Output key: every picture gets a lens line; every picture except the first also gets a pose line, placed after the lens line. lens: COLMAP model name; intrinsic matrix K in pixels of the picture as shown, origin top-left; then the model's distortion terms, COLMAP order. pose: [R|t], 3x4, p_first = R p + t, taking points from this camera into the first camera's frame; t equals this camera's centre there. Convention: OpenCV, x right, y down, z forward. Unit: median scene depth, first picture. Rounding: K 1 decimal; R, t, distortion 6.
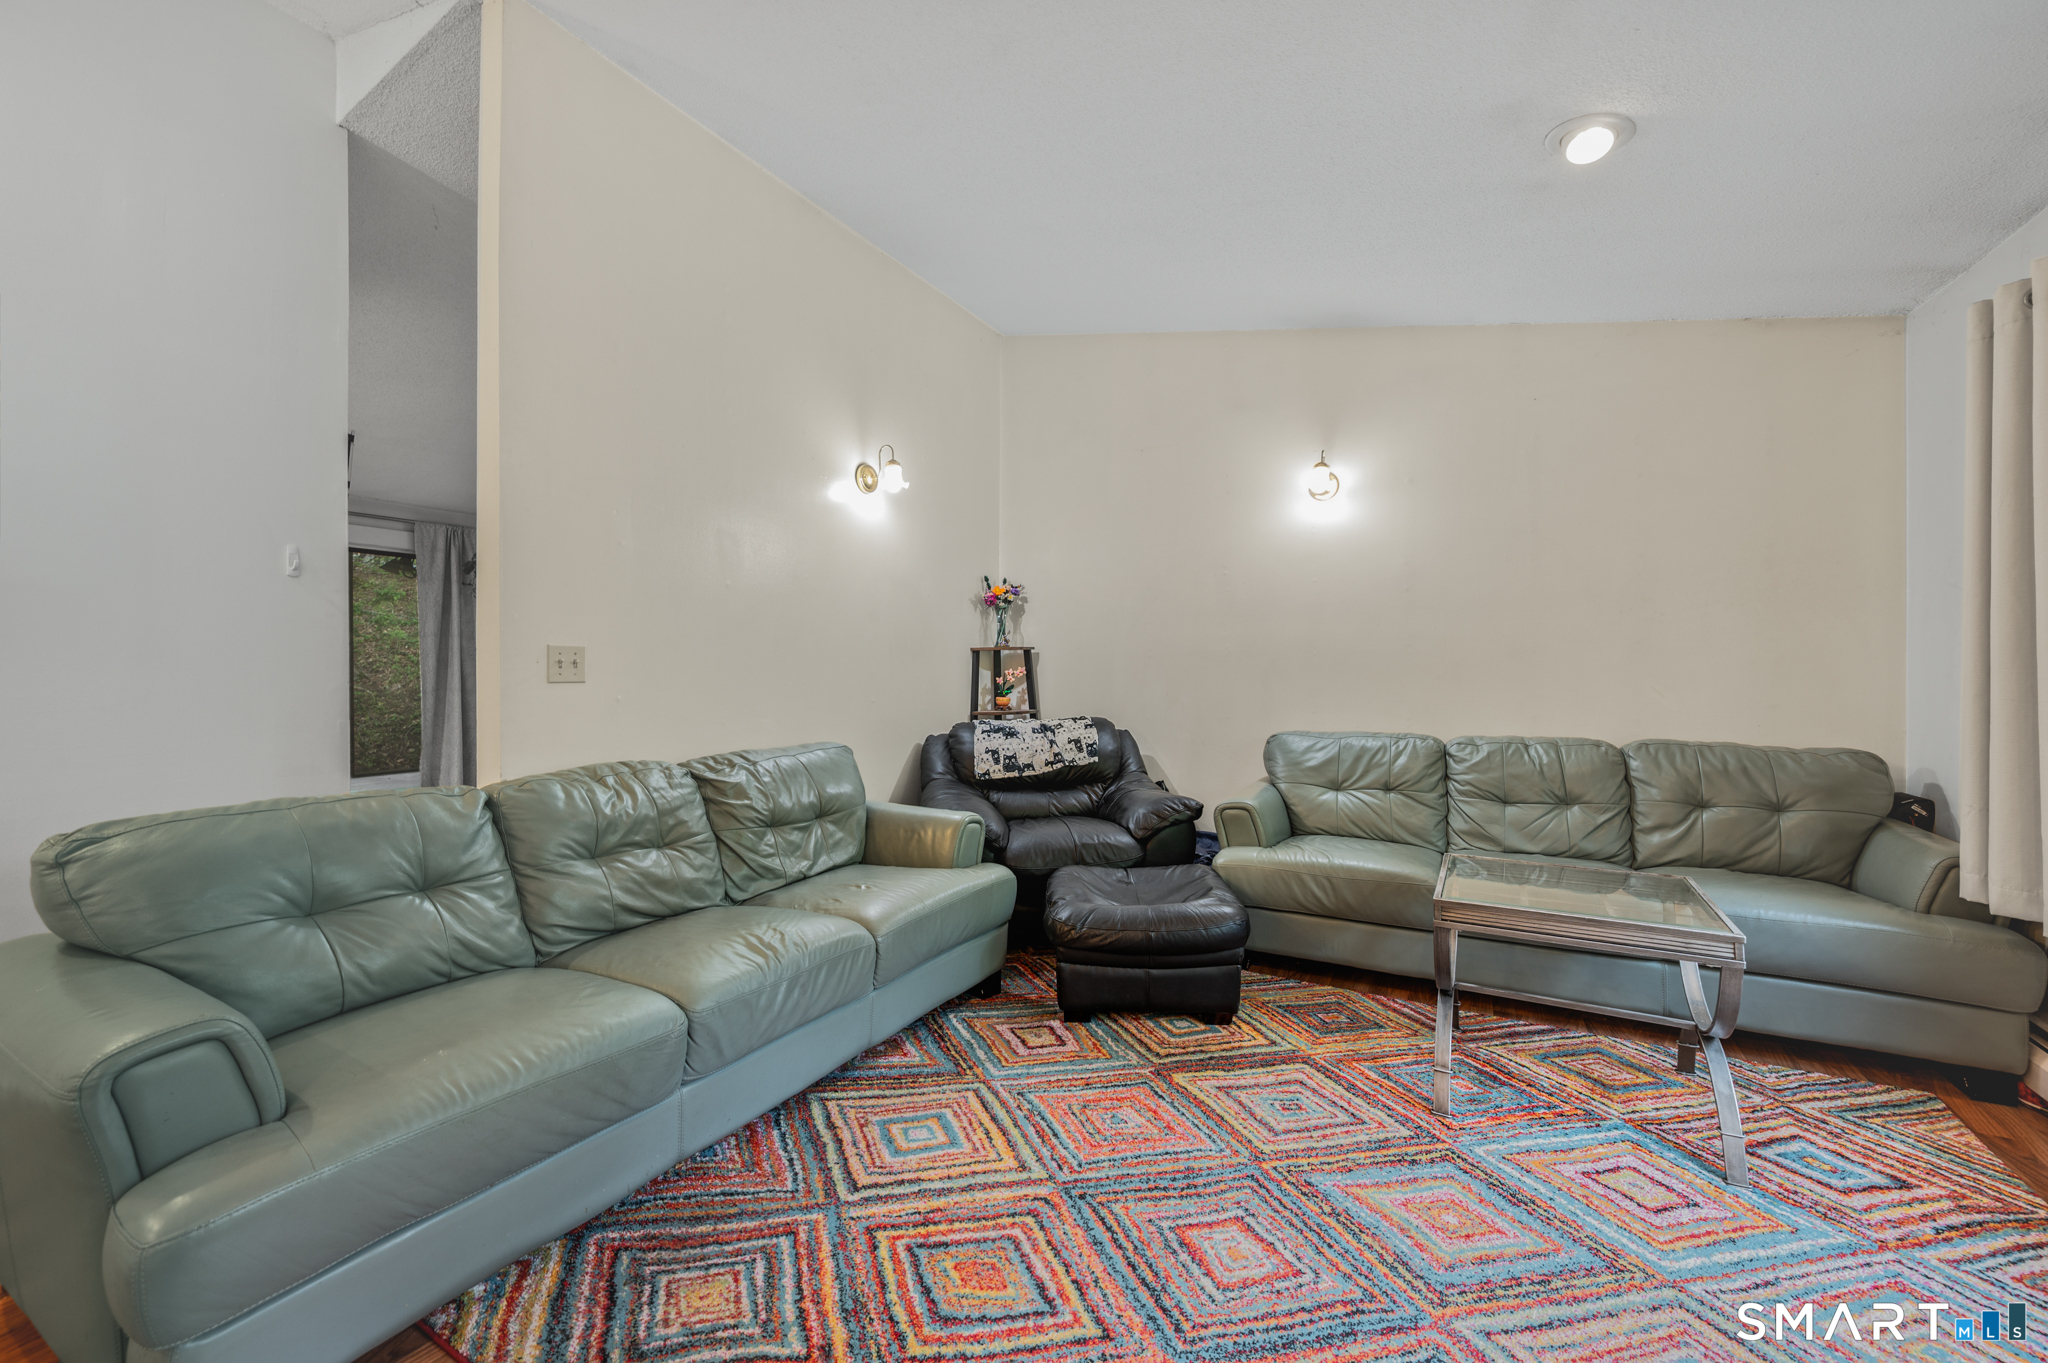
lens RADIAL K [[811.3, 0, 1029.1], [0, 811.3, 675.6], [0, 0, 1]] dist [-0.001175, -0.000213]
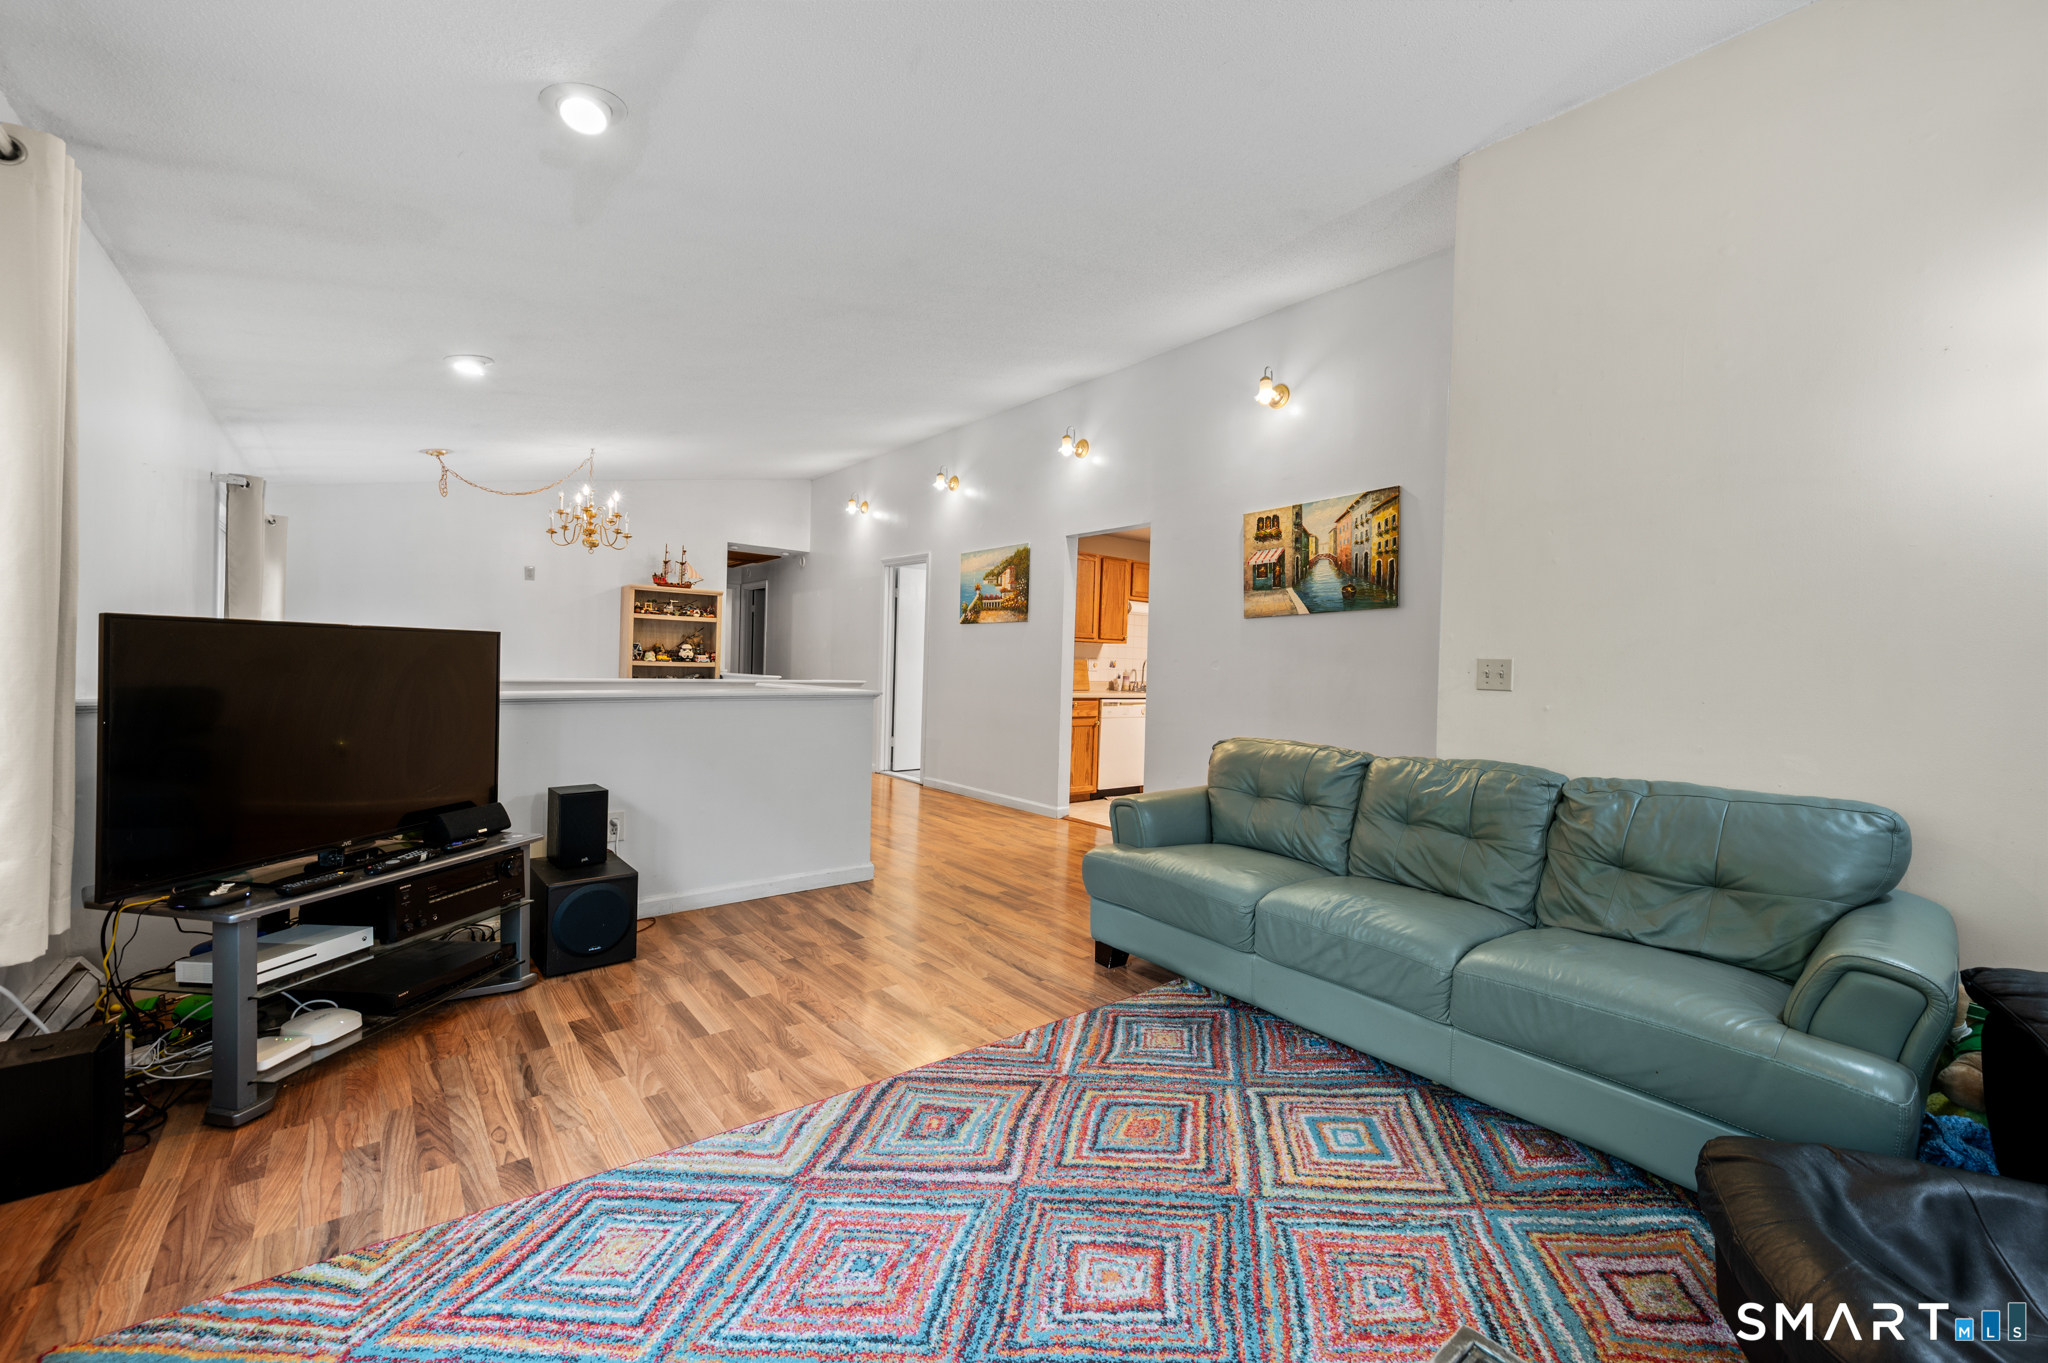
lens RADIAL K [[810.1, 0, 1031.5], [0, 810.1, 665.6], [0, 0, 1]] dist [0.000402, -0.000008]
pose [[-0.376543, -0.014123, -0.926291, 0.750095], [-0.035632, 0.999365, -0.000752, -0.002305], [0.925713, 0.032723, -0.376807, 0.790075]]
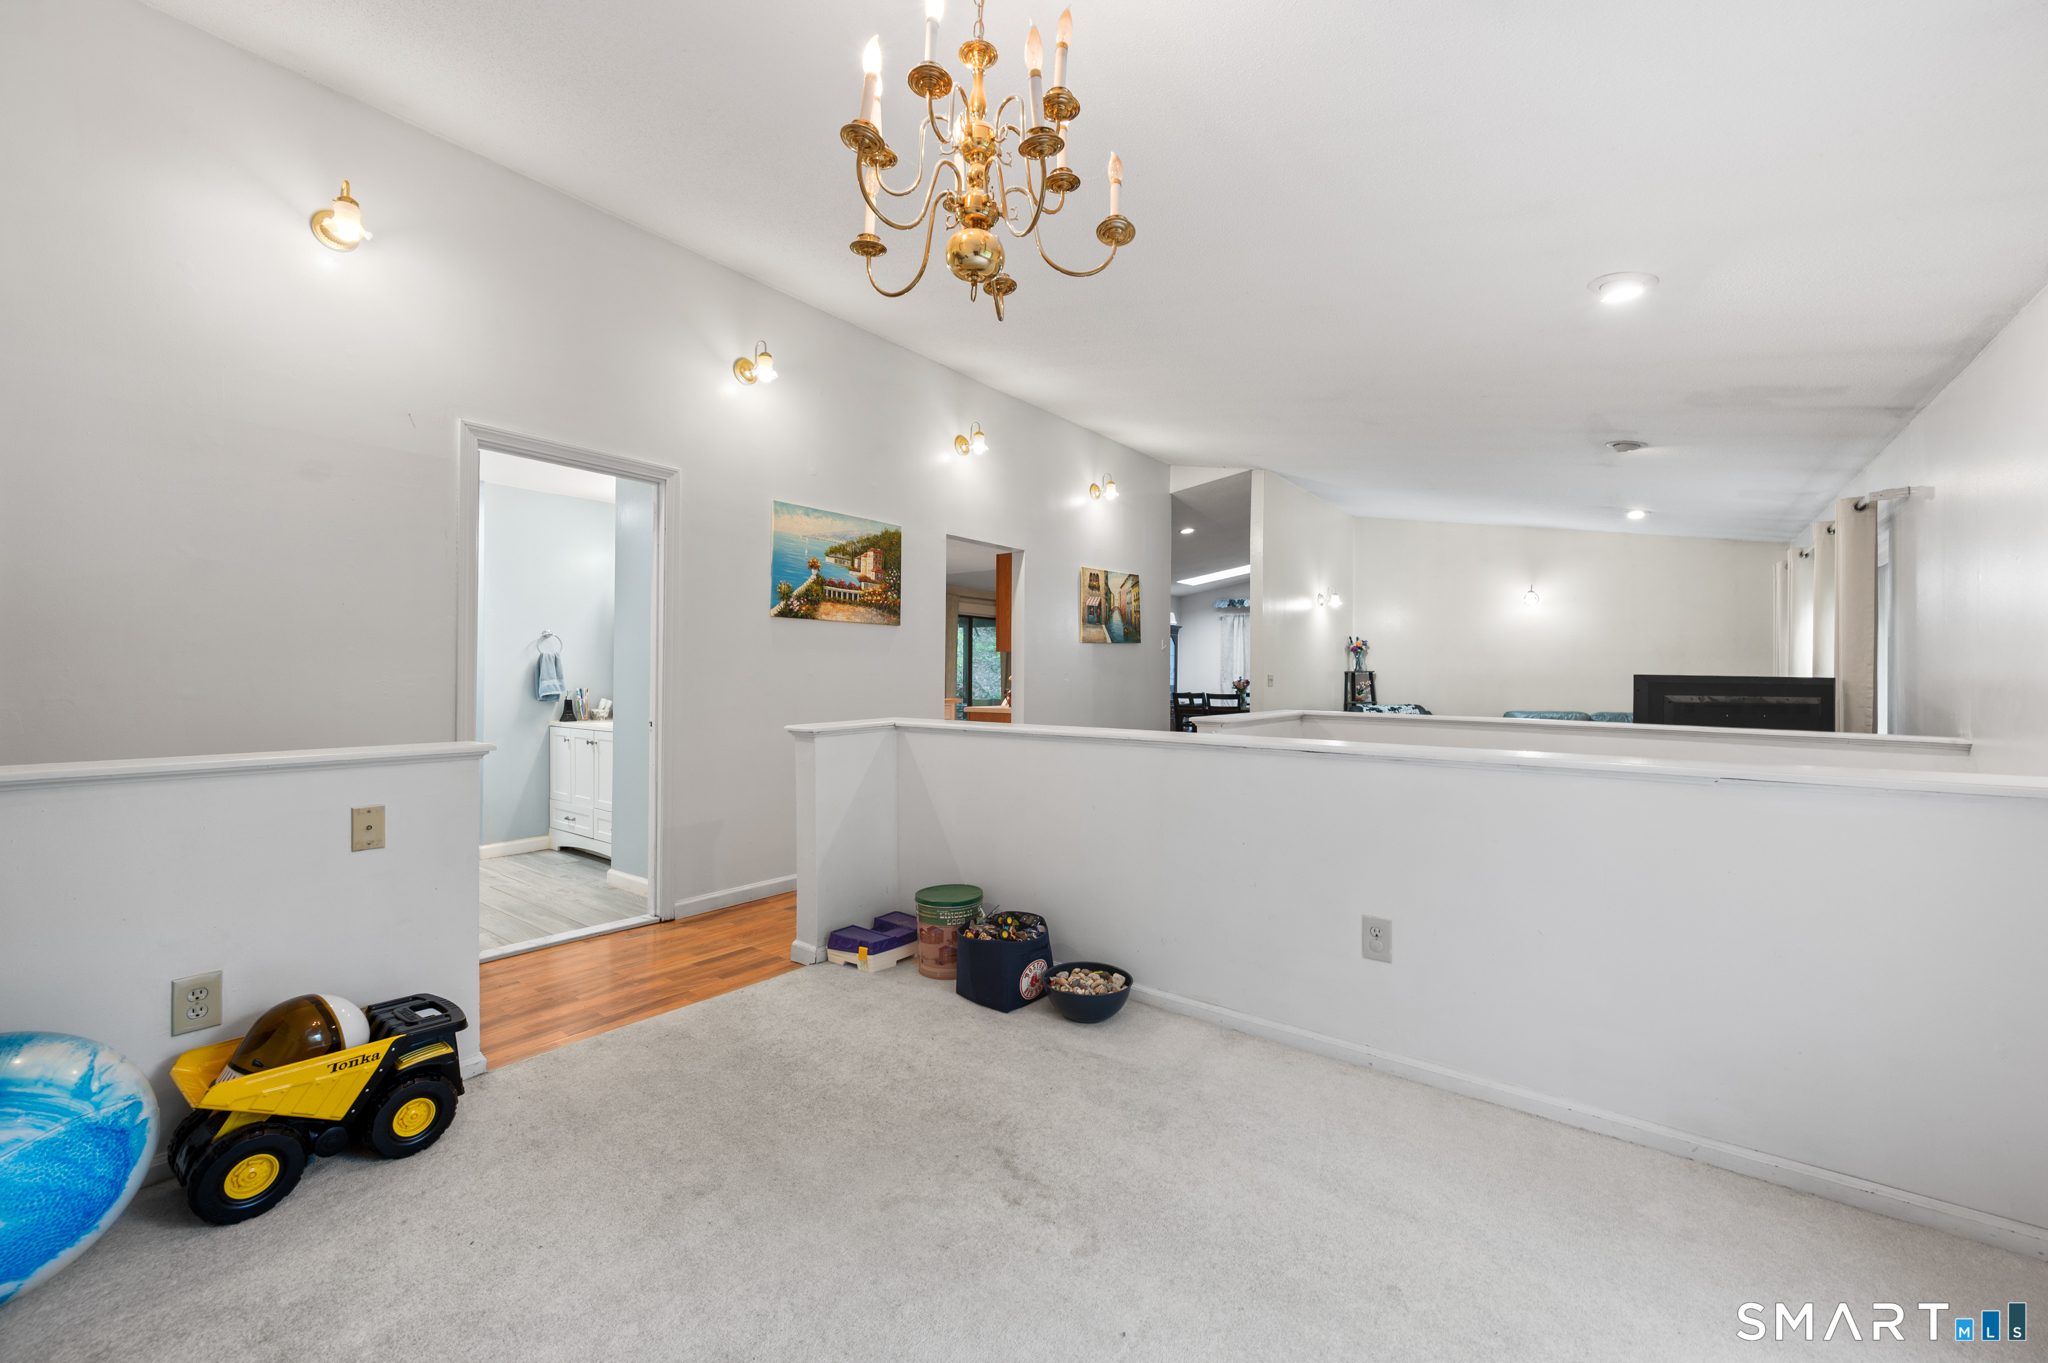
lens RADIAL K [[811.3, 0, 1029.1], [0, 811.3, 675.6], [0, 0, 1]] dist [-0.001175, -0.000213]
pose [[0.986695, 0.005698, -0.162483, -0.928713], [-0.006919, 0.999952, -0.006947, -0.005893], [0.162435, 0.007979, 0.986687, -2.078763]]
